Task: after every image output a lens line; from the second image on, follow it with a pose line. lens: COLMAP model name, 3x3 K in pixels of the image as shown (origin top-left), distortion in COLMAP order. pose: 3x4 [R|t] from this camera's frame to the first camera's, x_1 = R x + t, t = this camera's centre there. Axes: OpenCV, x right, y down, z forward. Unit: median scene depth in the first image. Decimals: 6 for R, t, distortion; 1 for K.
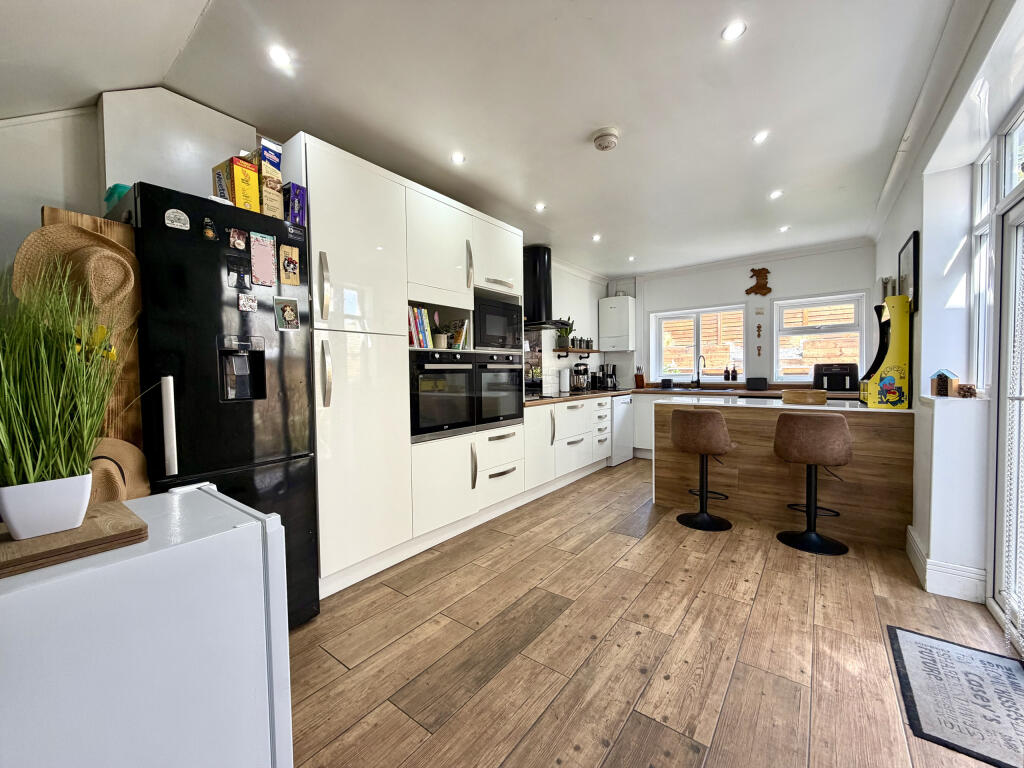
lens RADIAL K [[405.2, 0, 505.8], [0, 405.2, 384.0], [0, 0, 1]] dist [-0.001860, 0.000053]
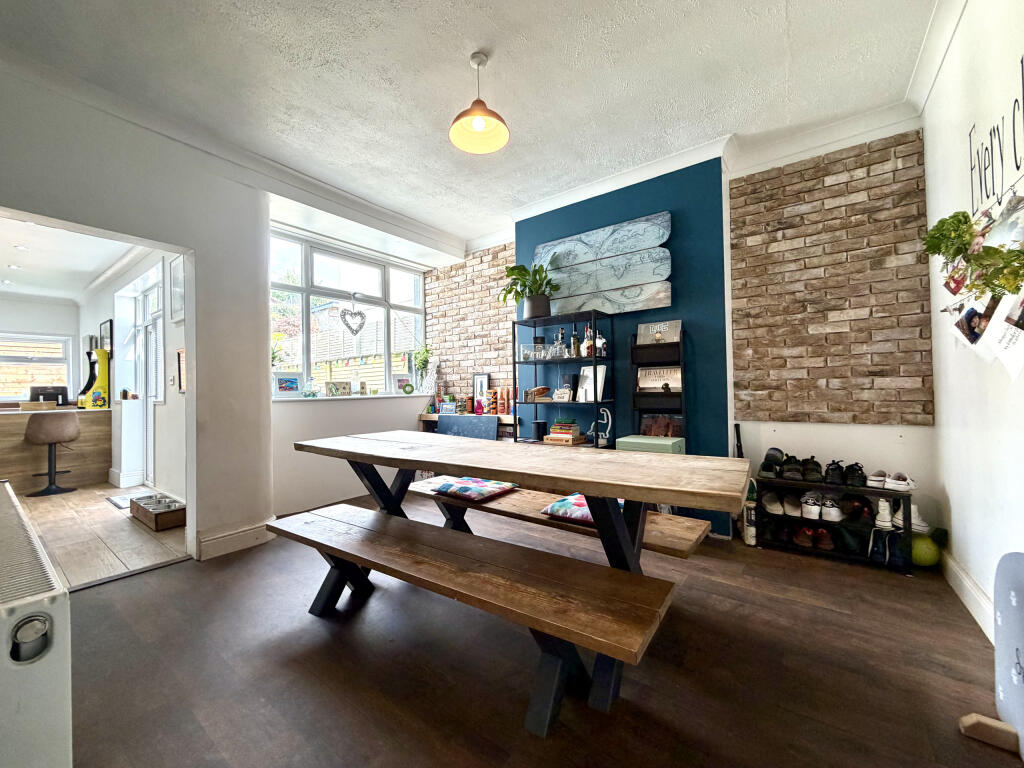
lens RADIAL K [[405.2, 0, 506.0], [0, 405.2, 383.9], [0, 0, 1]] dist [-0.001860, 0.000053]
pose [[-0.015583, 0.028395, 0.999475, -0.957088], [0.046047, 0.998557, -0.027651, 0.085149], [-0.998818, 0.045592, -0.016868, -0.858666]]
